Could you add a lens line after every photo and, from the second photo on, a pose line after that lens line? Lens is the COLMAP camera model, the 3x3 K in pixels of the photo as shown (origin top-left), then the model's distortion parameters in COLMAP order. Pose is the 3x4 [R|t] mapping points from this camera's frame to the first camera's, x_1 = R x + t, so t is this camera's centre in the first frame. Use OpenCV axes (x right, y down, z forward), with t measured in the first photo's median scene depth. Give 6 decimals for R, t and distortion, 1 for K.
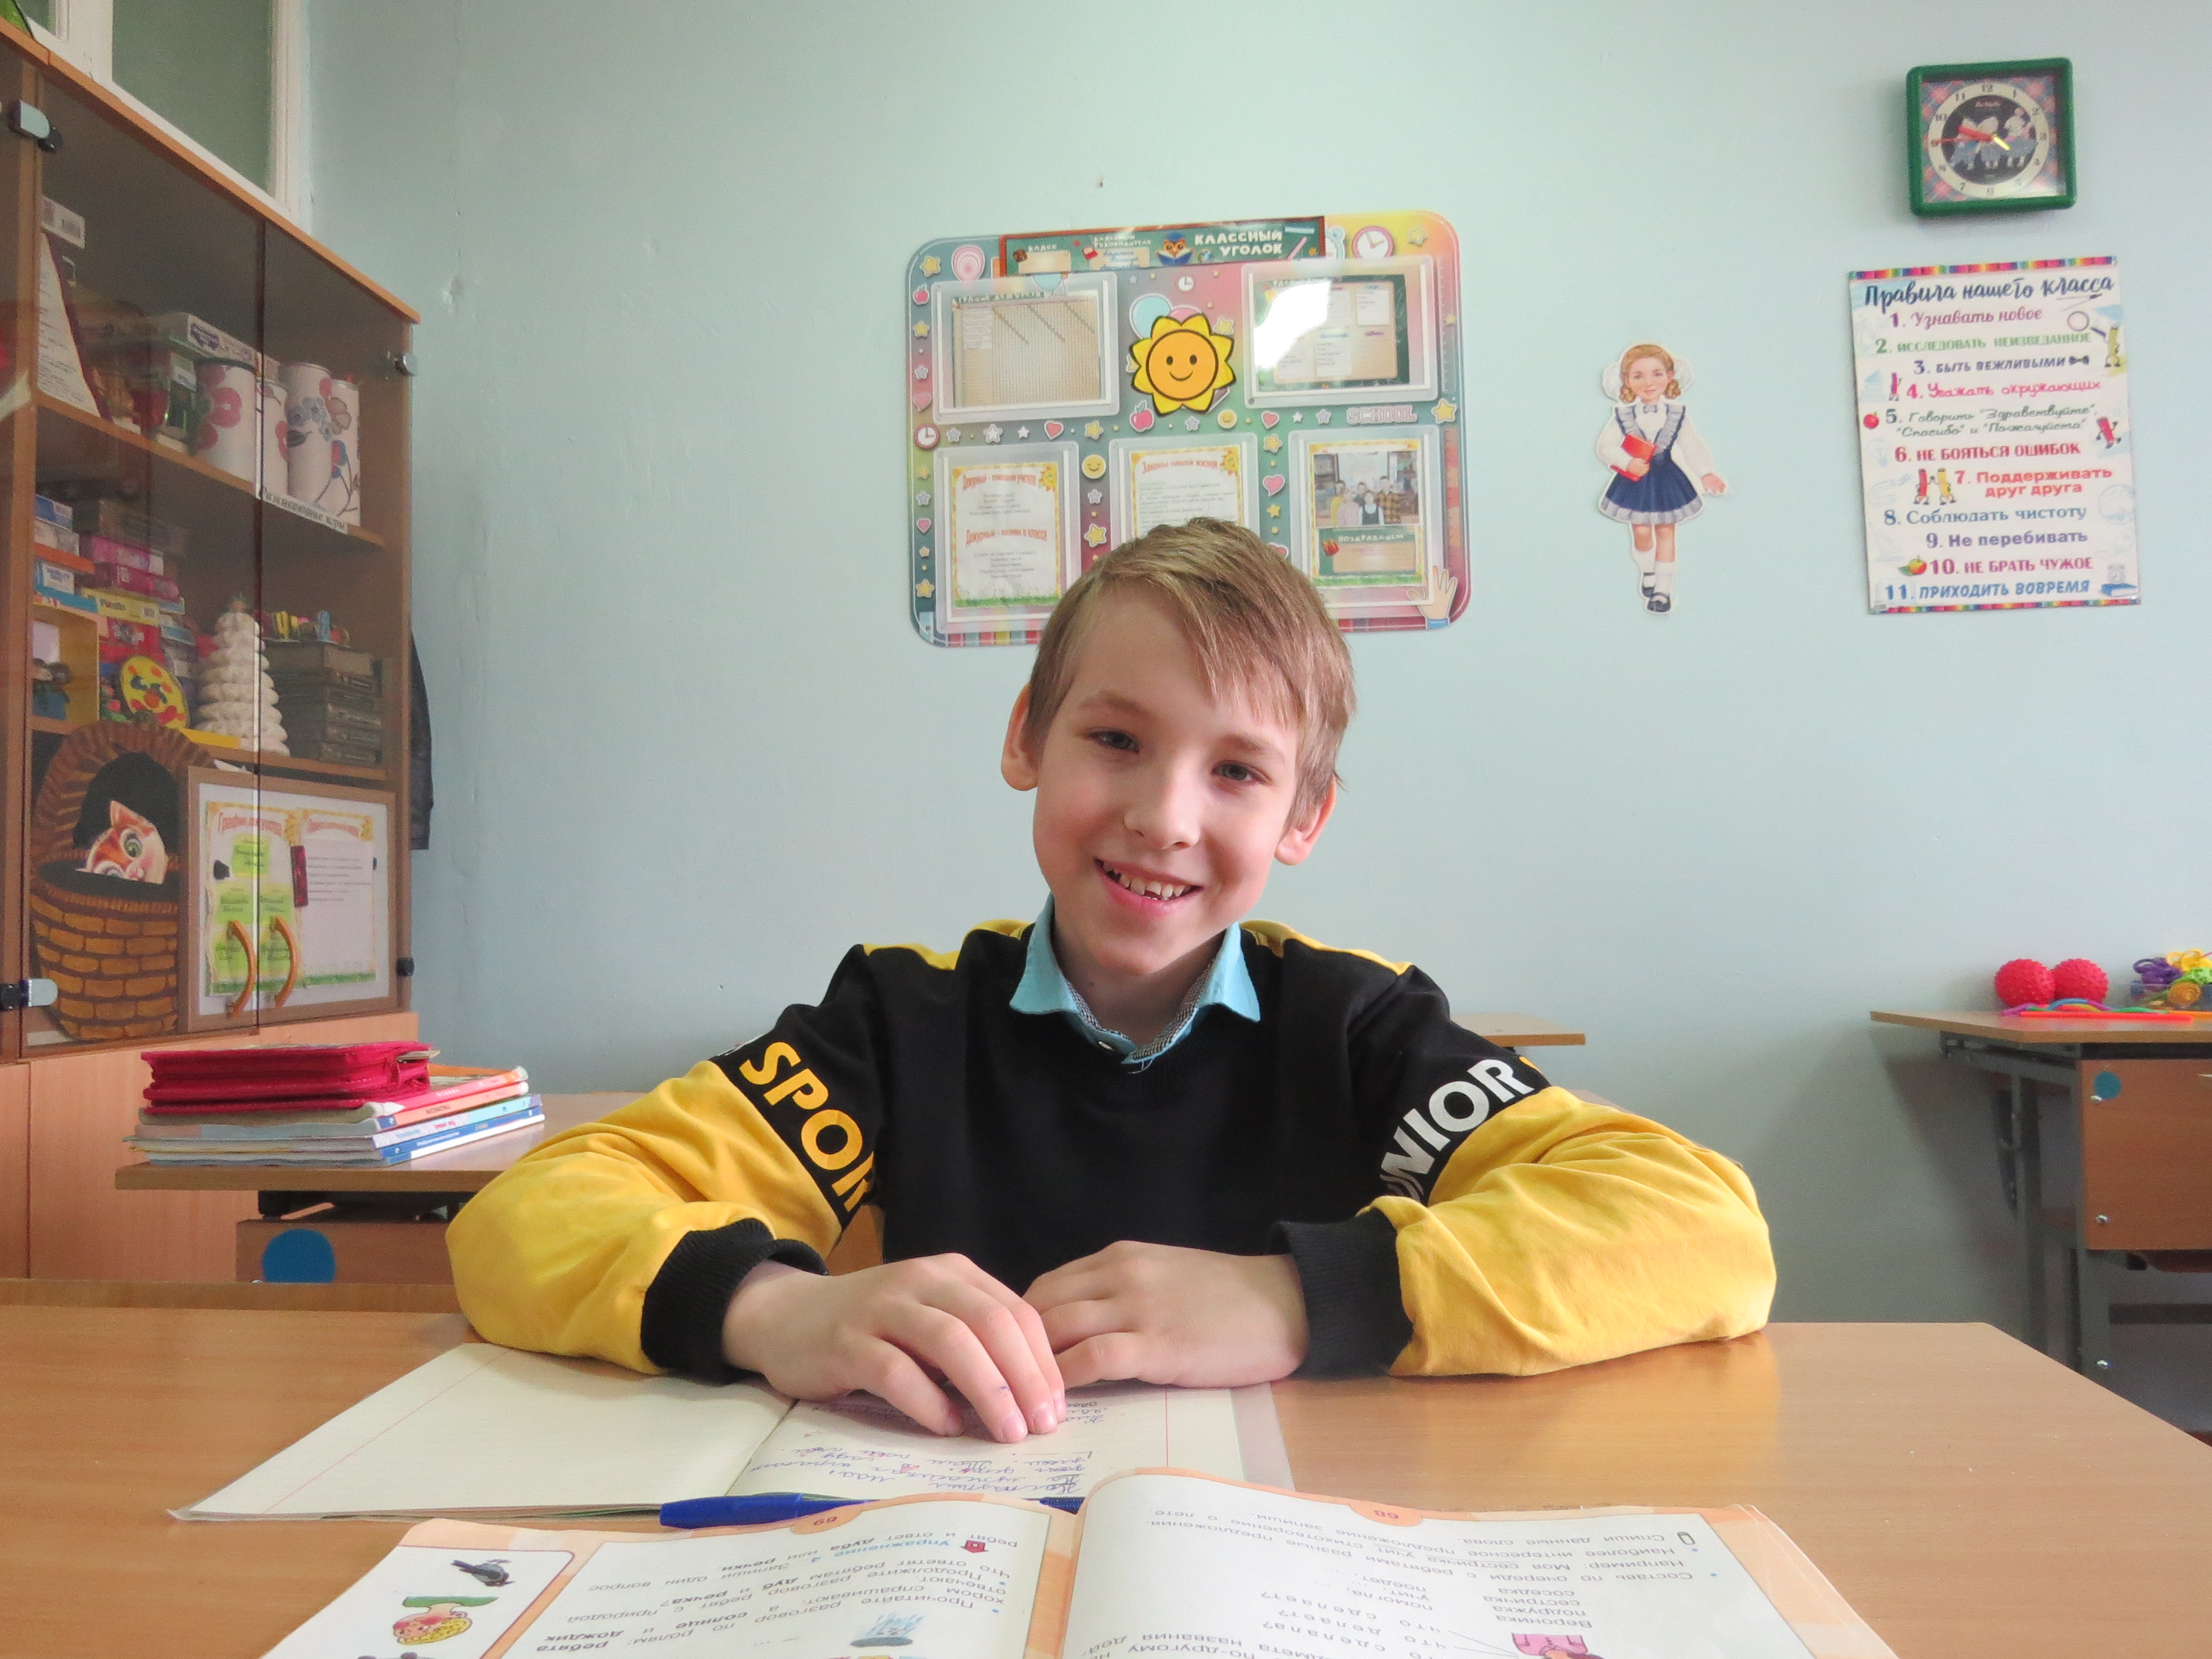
lens RADIAL K [[1554.3, 0, 1099.0], [0, 1554.3, 829.7], [0, 0, 1]] dist [-0.031489, 0.018150]
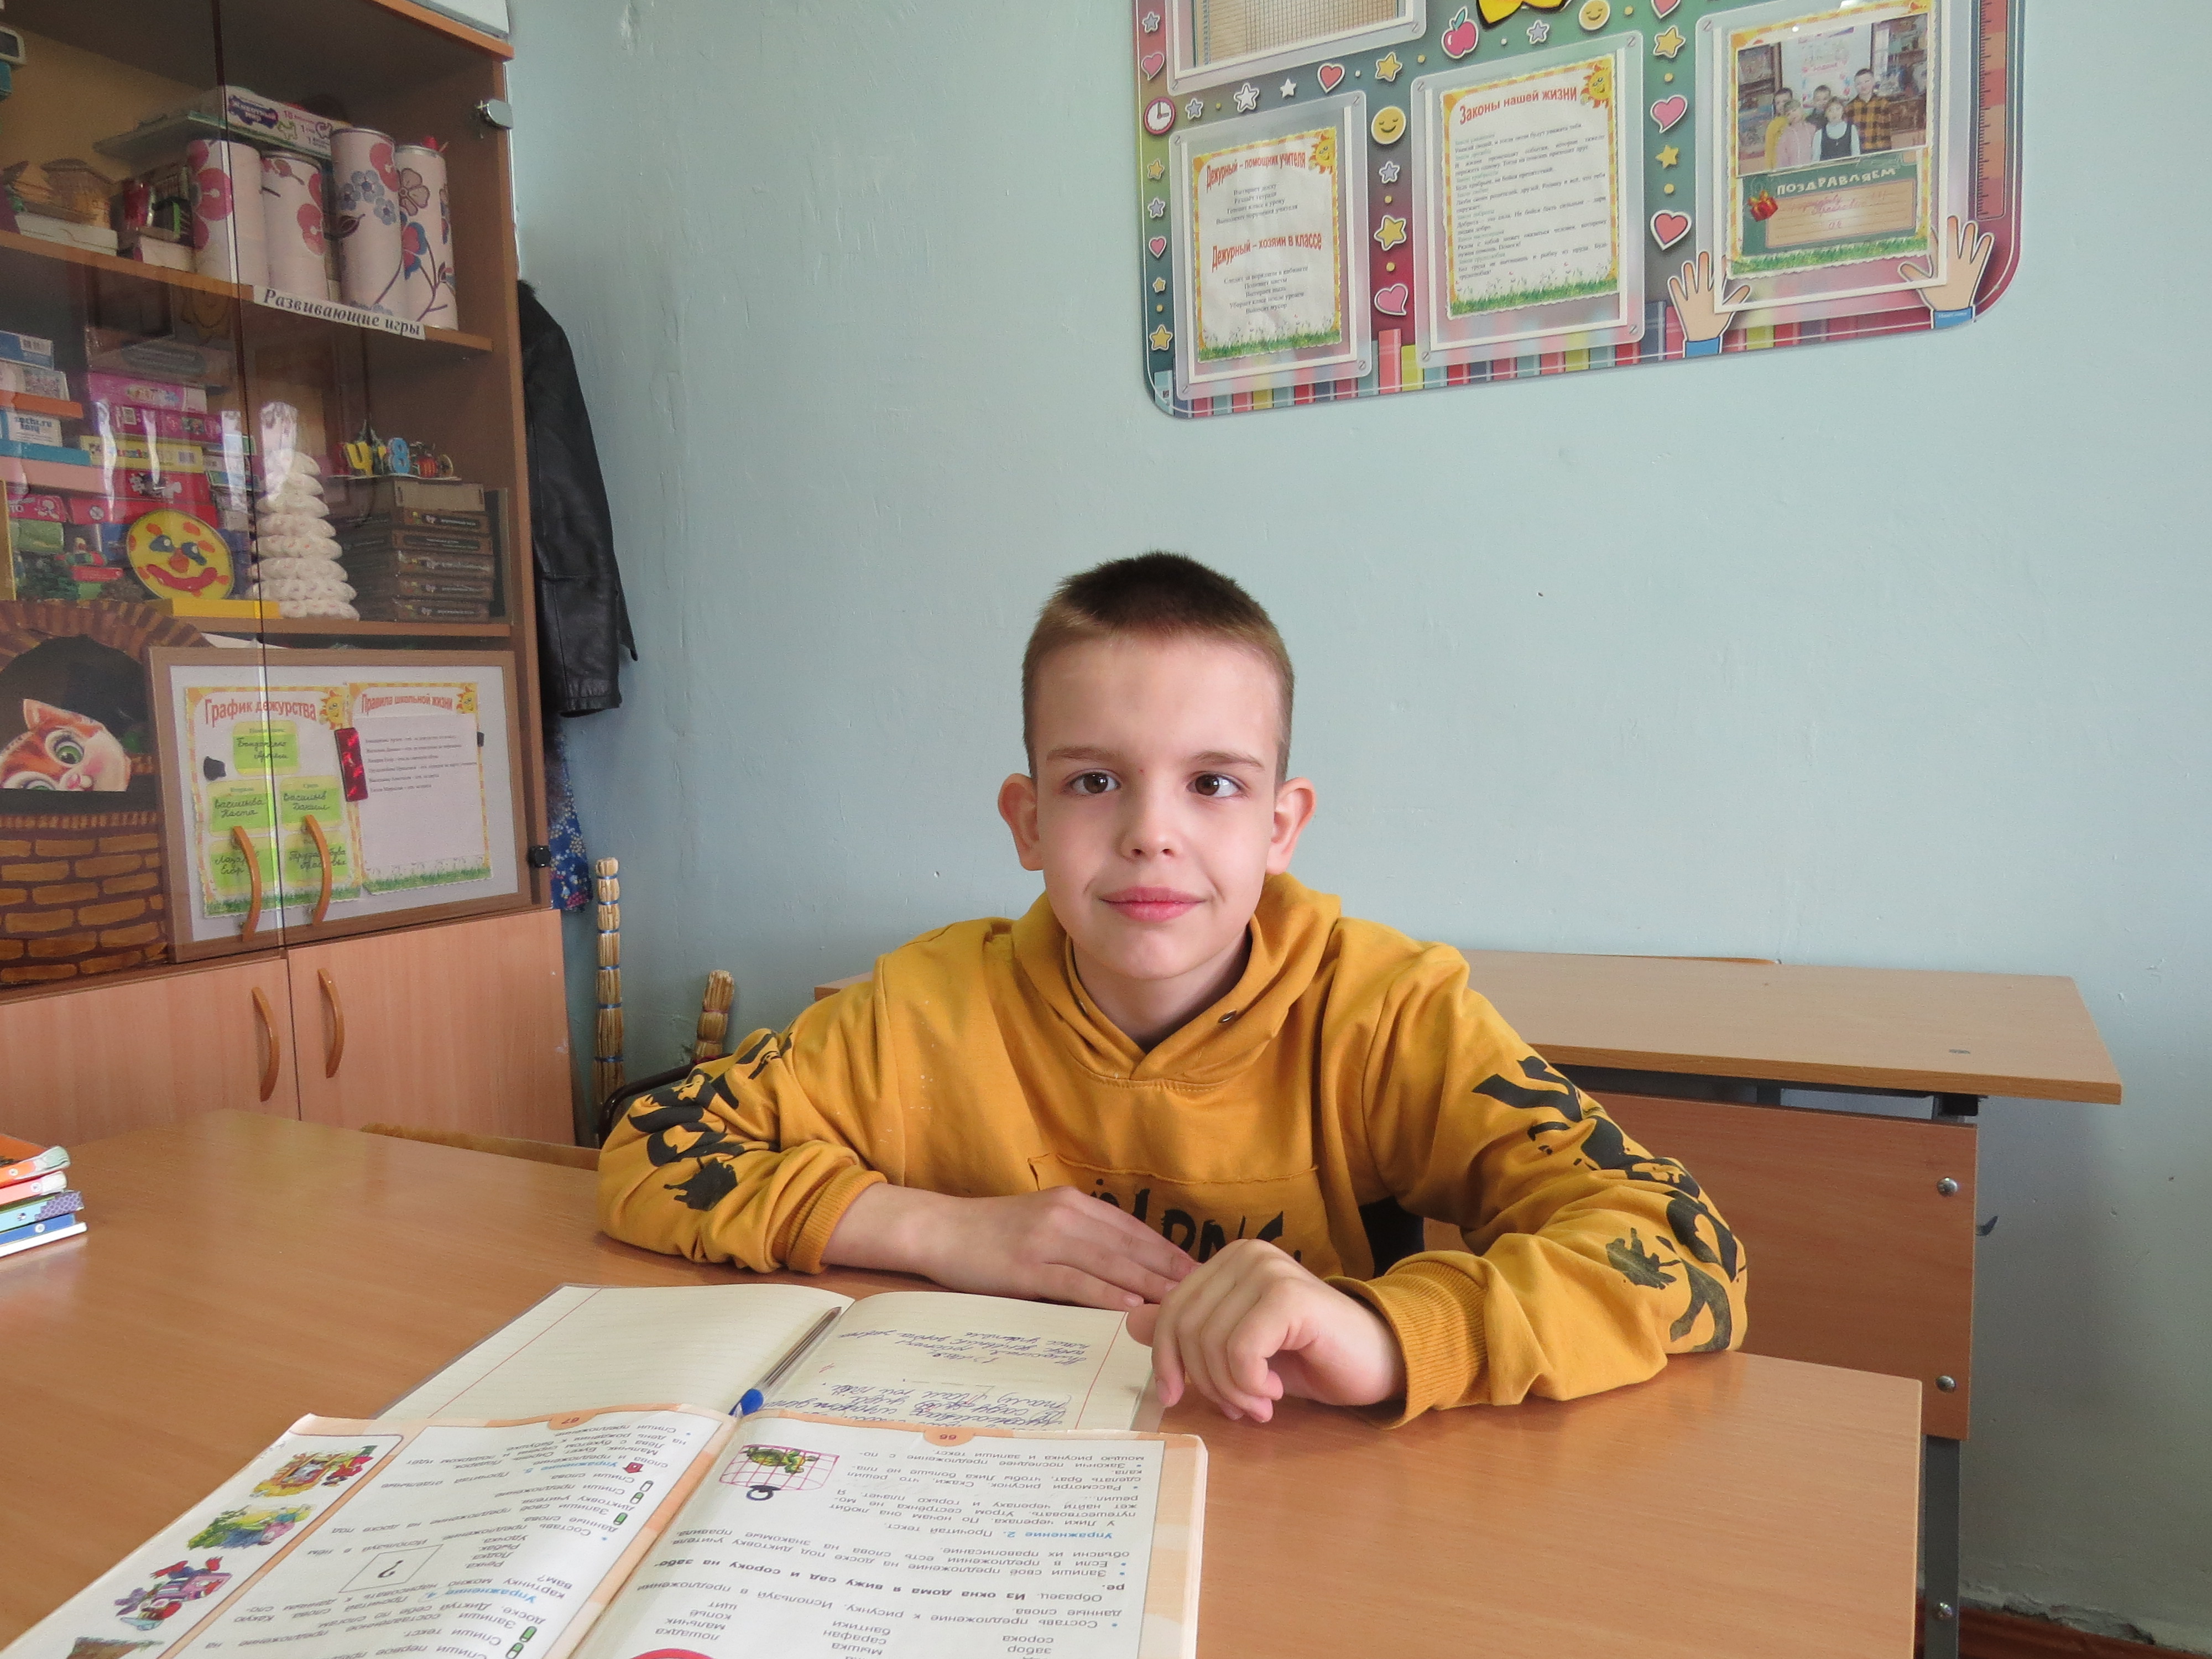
lens RADIAL K [[1554.3, 0, 1104.1], [0, 1554.3, 838.3], [0, 0, 1]] dist [-0.031489, 0.018150]
pose [[0.921336, 0.026764, -0.387845, 0.170317], [0.032054, 0.989001, 0.144391, -0.034708], [0.387443, -0.145465, 0.910345, 0.345484]]
